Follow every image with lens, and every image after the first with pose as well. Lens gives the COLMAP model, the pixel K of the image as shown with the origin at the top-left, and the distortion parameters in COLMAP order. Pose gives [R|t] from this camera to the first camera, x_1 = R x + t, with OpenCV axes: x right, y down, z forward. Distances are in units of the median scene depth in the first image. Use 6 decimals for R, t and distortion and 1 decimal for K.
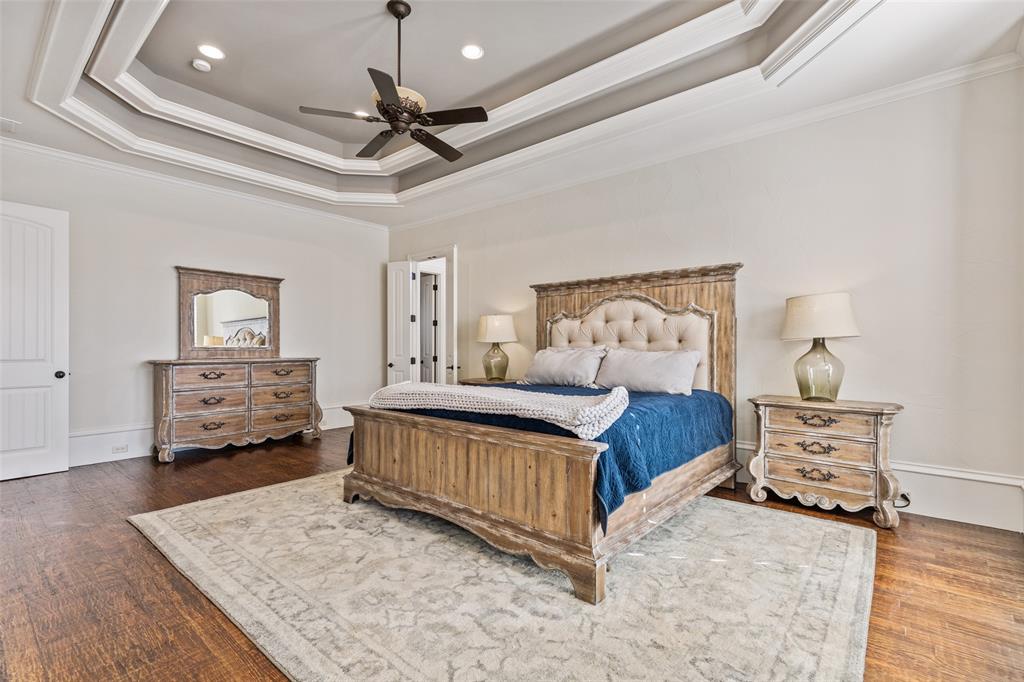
lens RADIAL K [[464.8, 0, 511.0], [0, 464.8, 346.3], [0, 0, 1]] dist [0.002512, 0.001214]
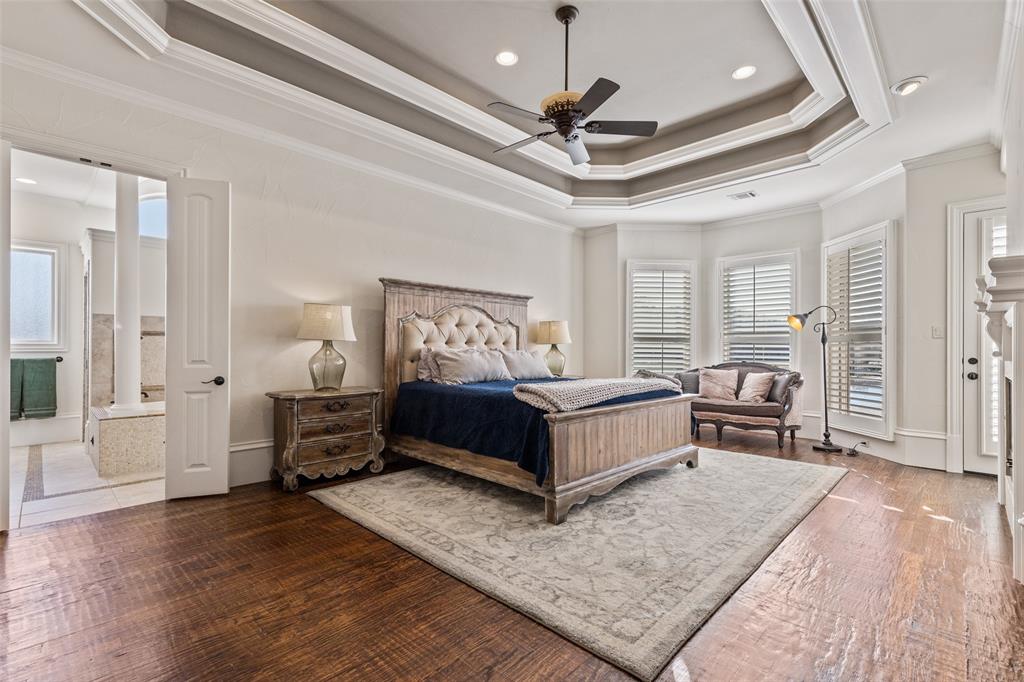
lens RADIAL K [[464.8, 0, 512.6], [0, 464.8, 343.4], [0, 0, 1]] dist [0.002512, 0.001214]
pose [[0.072972, 0.010853, 0.997275, -1.095037], [-0.008117, 0.999914, -0.010288, 0.003612], [-0.997301, -0.007344, 0.073054, 0.905726]]
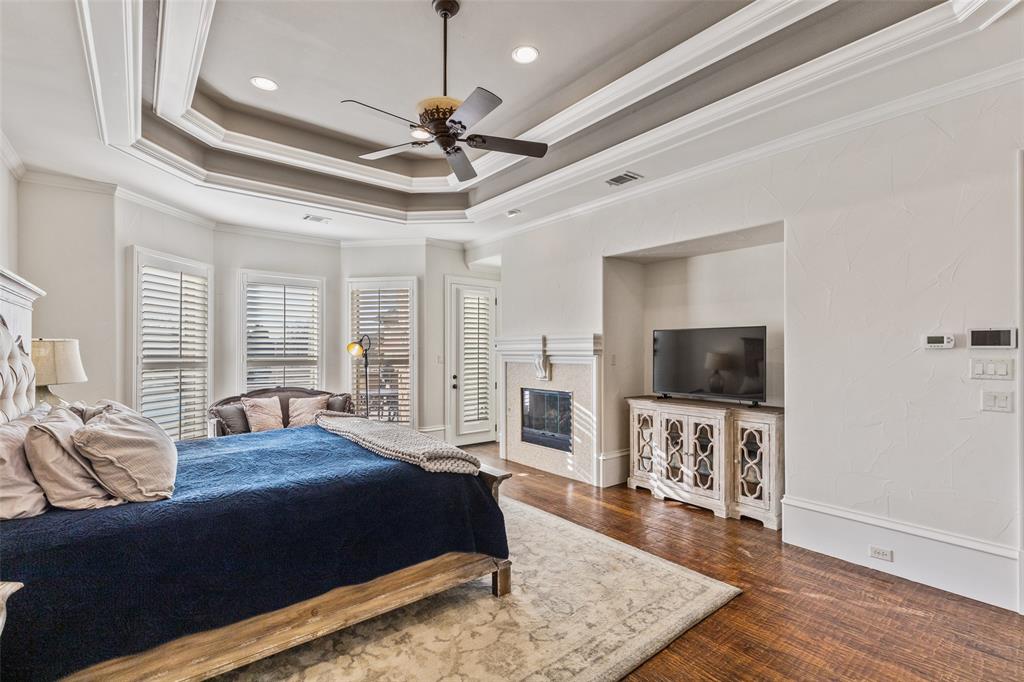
lens RADIAL K [[464.8, 0, 513.9], [0, 464.8, 345.8], [0, 0, 1]] dist [0.002512, 0.001214]
pose [[-0.984696, 0.003325, 0.174249, -0.454116], [0.000926, 0.999904, -0.013843, -0.067603], [-0.174278, -0.013469, -0.984604, 1.582002]]
